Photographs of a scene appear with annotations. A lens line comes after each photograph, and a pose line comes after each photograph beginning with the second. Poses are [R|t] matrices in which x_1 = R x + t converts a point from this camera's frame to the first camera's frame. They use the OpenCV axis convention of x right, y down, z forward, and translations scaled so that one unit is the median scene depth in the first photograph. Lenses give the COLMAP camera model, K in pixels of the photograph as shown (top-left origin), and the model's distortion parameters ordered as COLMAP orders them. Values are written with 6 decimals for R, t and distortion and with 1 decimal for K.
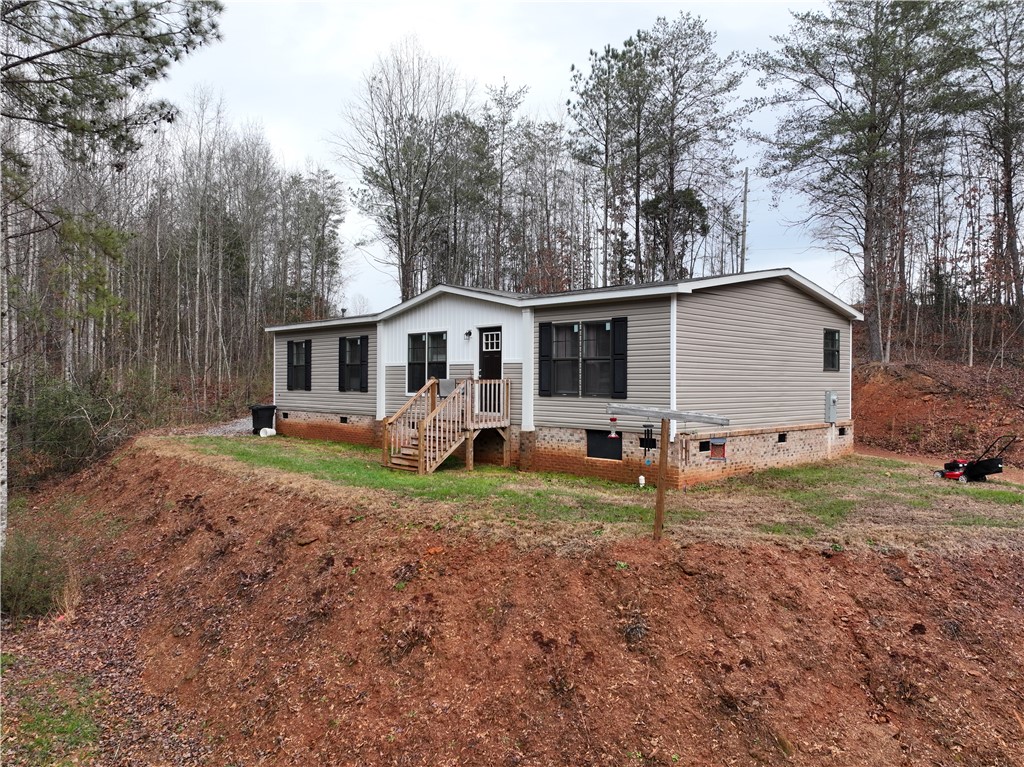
lens RADIAL K [[744.7, 0, 512.0], [0, 744.7, 383.5], [0, 0, 1]] dist [0.003460, 0.009134]
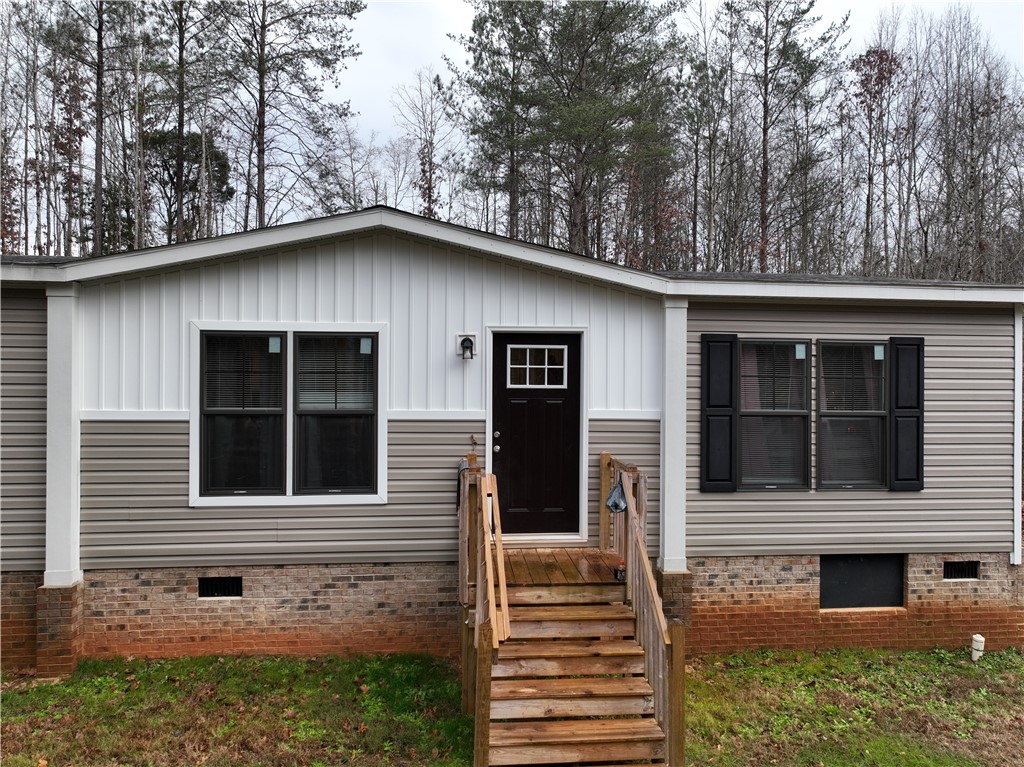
lens RADIAL K [[744.7, 0, 512.0], [0, 744.7, 383.5], [0, 0, 1]] dist [0.003460, 0.009134]
pose [[0.612302, -0.002770, 0.790619, -0.411624], [-0.000722, 0.999991, 0.004063, -0.053906], [-0.790623, -0.003058, 0.612295, 0.831652]]
